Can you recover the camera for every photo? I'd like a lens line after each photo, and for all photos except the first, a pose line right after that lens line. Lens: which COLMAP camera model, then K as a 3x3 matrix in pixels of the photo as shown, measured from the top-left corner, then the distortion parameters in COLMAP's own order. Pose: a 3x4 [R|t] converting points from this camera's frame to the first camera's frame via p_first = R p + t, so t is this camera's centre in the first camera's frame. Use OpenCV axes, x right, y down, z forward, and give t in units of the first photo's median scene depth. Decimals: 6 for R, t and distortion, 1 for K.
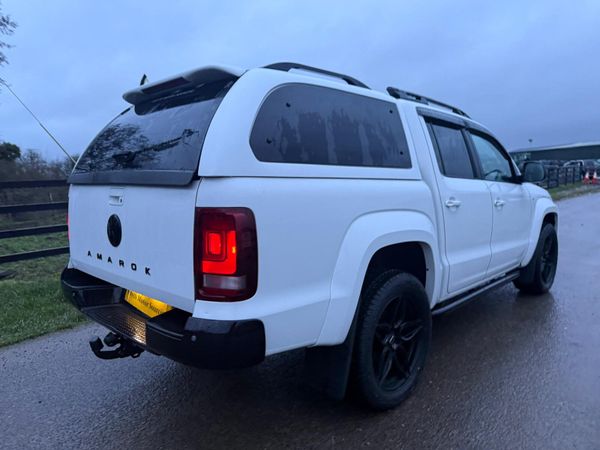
lens RADIAL K [[422.4, 0, 300.0], [0, 422.4, 225.0], [0, 0, 1]] dist [0.087463, -0.114766]
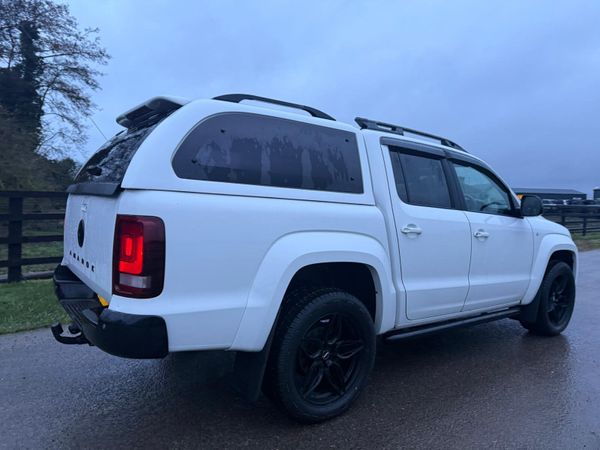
lens RADIAL K [[415.3, 0, 298.5], [0, 415.3, 229.1], [0, 0, 1]] dist [0.111631, -0.125397]
pose [[0.984271, 0.059465, -0.166359, 0.315682], [-0.067784, 0.996695, -0.044780, 0.011817], [0.163147, 0.055352, 0.985048, -0.040644]]
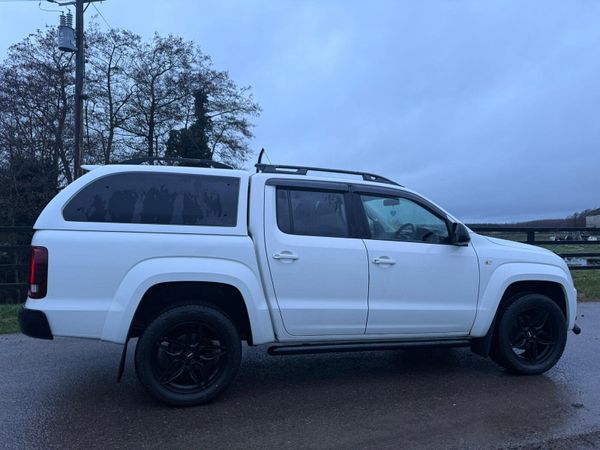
lens RADIAL K [[424.8, 0, 309.5], [0, 424.8, 227.2], [0, 0, 1]] dist [0.104360, -0.132605]
pose [[0.848094, 0.025727, -0.529220, 1.279695], [-0.084646, 0.992571, -0.087397, -0.041435], [0.523040, 0.118918, 0.843971, 0.024128]]
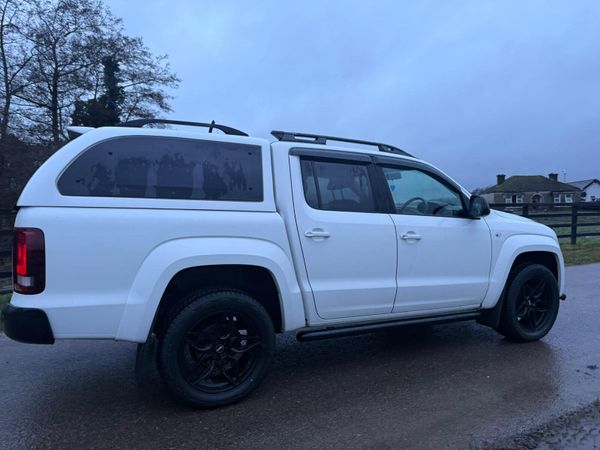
lens RADIAL K [[415.3, 0, 298.5], [0, 415.3, 229.1], [0, 0, 1]] dist [0.111631, -0.125397]
pose [[0.933300, 0.033613, -0.357521, 0.846900], [-0.053833, 0.997455, -0.046754, -0.013765], [0.355040, 0.062882, 0.932734, -0.004961]]
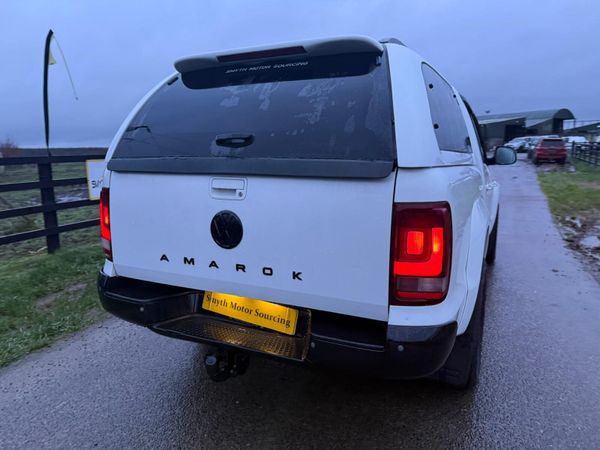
lens RADIAL K [[415.3, 0, 298.5], [0, 415.3, 229.1], [0, 0, 1]] dist [0.111631, -0.125397]
pose [[0.952595, -0.047788, 0.300466, -0.503098], [0.027993, 0.997165, 0.069845, -0.038271], [-0.302952, -0.058123, 0.951232, 0.166181]]
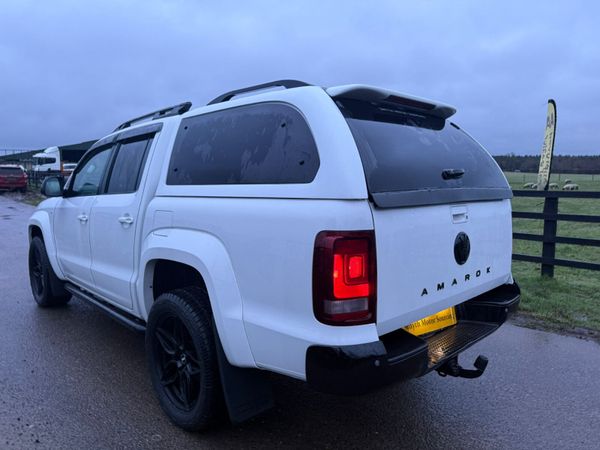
lens RADIAL K [[436.0, 0, 300.0], [0, 436.0, 225.0], [0, 0, 1]] dist [0.001393, -0.001533]
pose [[0.044513, -0.095461, 0.994437, -1.342660], [0.110944, 0.989739, 0.090044, -0.160600], [-0.992829, 0.106319, 0.054647, 1.211794]]
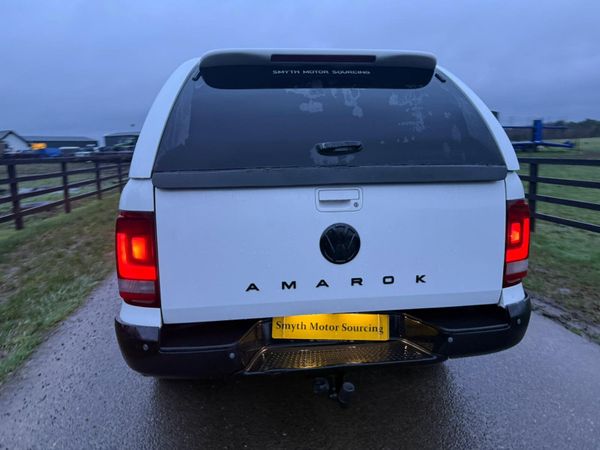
lens RADIAL K [[415.3, 0, 298.5], [0, 415.3, 229.1], [0, 0, 1]] dist [0.111631, -0.125397]
pose [[0.632722, -0.134339, 0.762637, -0.978114], [0.096879, 0.990832, 0.094160, -0.085575], [-0.768295, 0.014307, 0.639936, 0.526839]]
